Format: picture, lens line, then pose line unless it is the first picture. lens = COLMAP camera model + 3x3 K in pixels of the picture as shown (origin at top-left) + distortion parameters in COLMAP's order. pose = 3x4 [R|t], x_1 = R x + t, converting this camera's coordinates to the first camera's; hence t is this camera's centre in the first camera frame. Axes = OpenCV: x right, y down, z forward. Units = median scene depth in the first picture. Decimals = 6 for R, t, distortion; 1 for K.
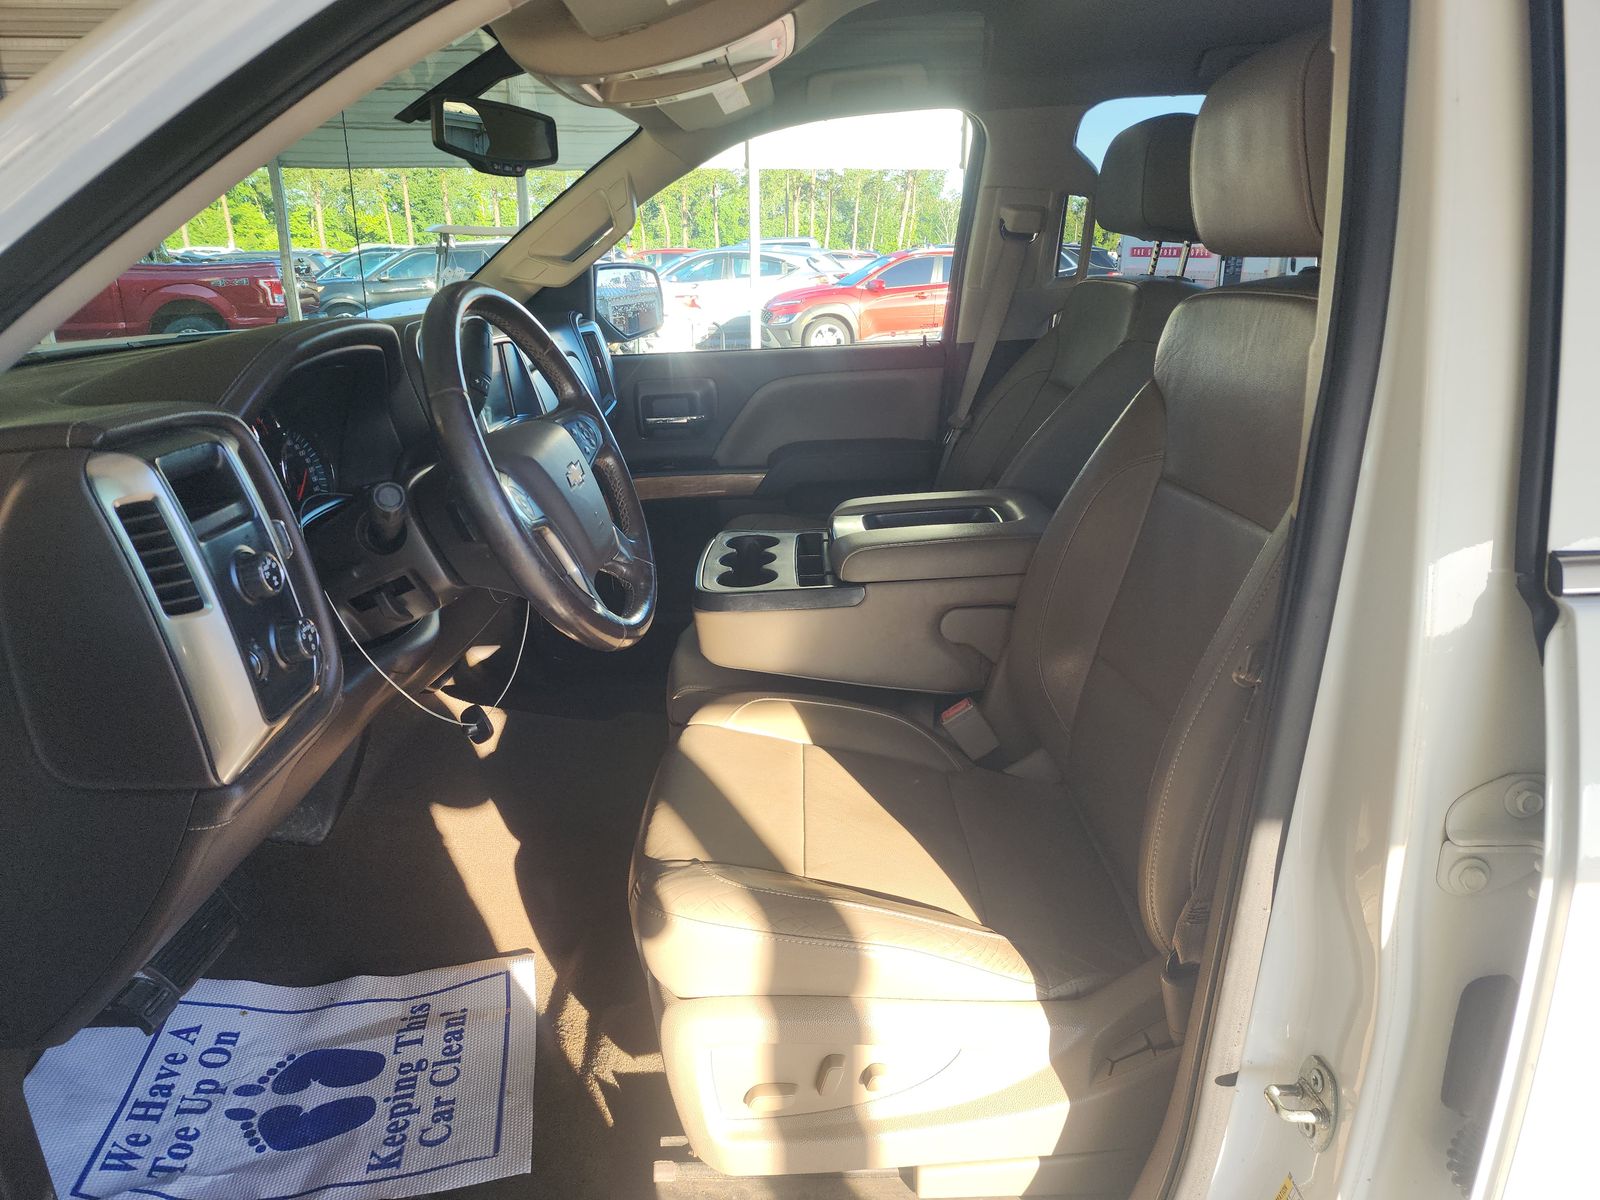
lens RADIAL K [[1004.2, 0, 803.1], [0, 1004.2, 639.3], [0, 0, 1]] dist [-0.003903, -0.000663]
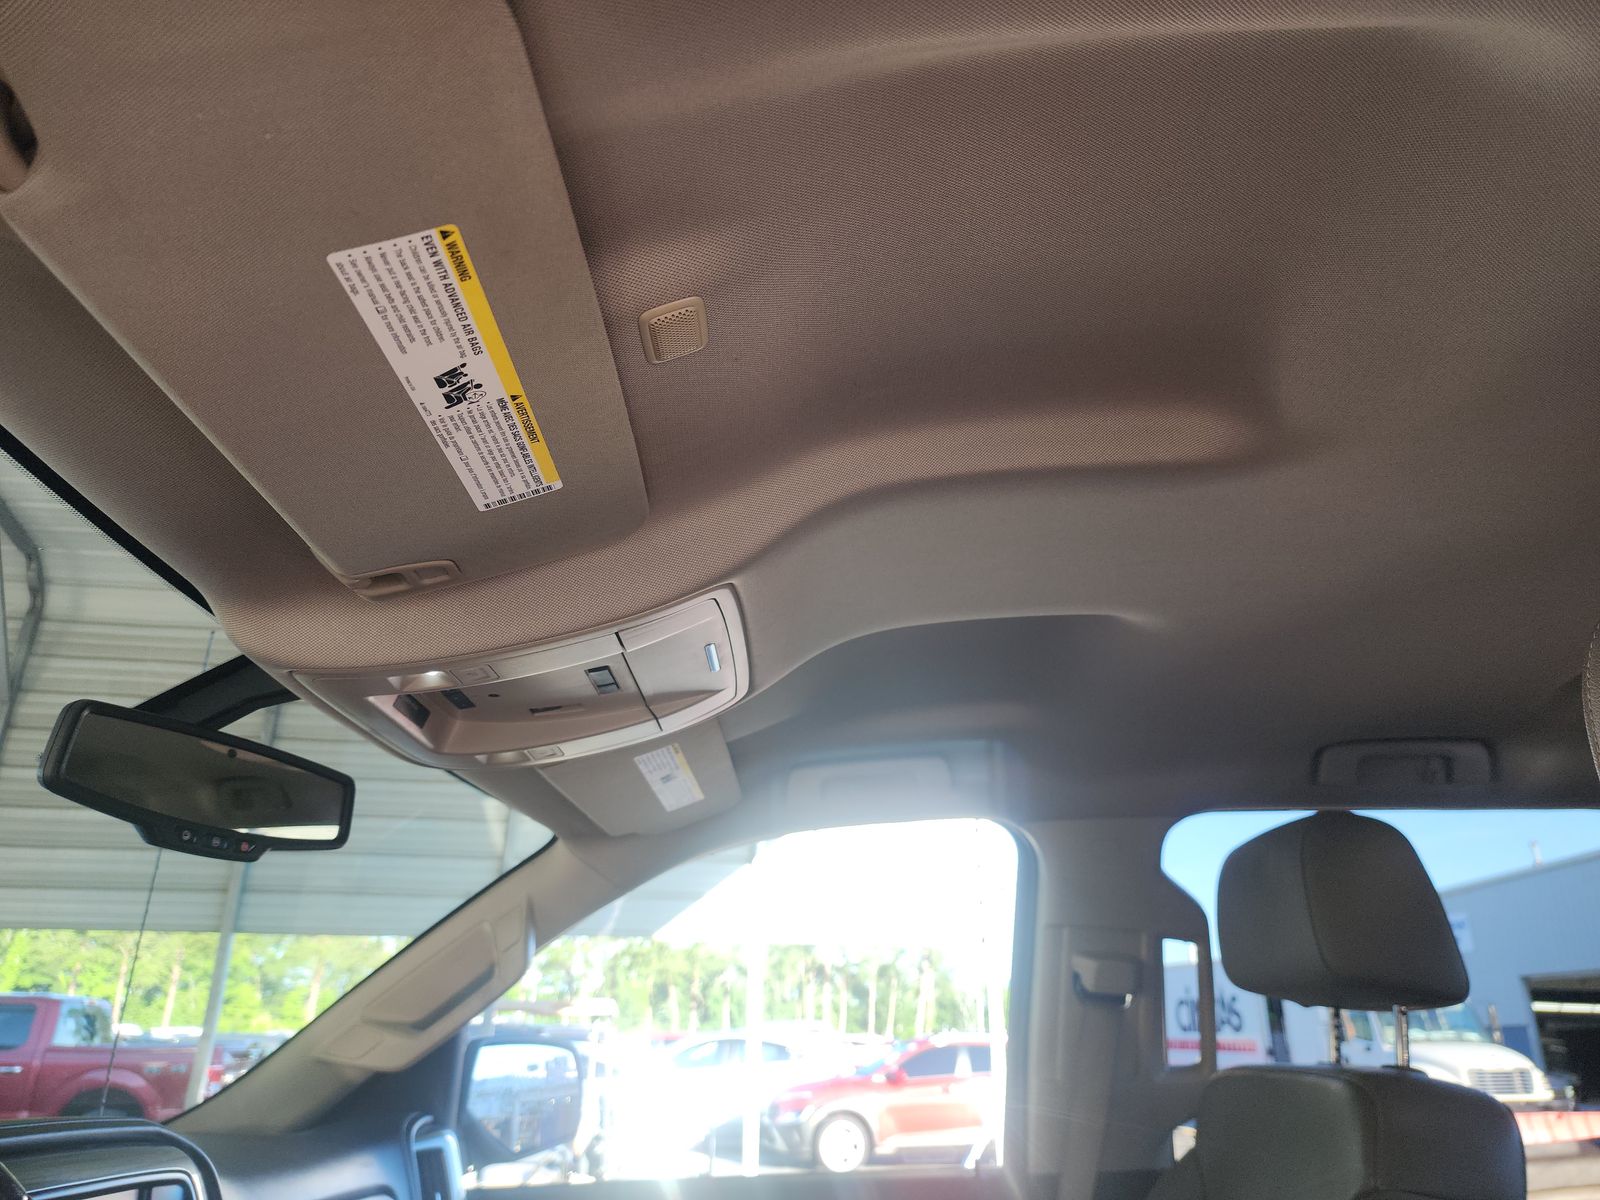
lens RADIAL K [[1019.0, 0, 802.1], [0, 1019.0, 595.2], [0, 0, 1]] dist [0.075071, -0.065840]
pose [[0.999852, 0.003200, -0.016900, 0.021219], [-0.014108, 0.714621, -0.699369, -0.100299], [0.009839, 0.699504, 0.714561, 0.290525]]
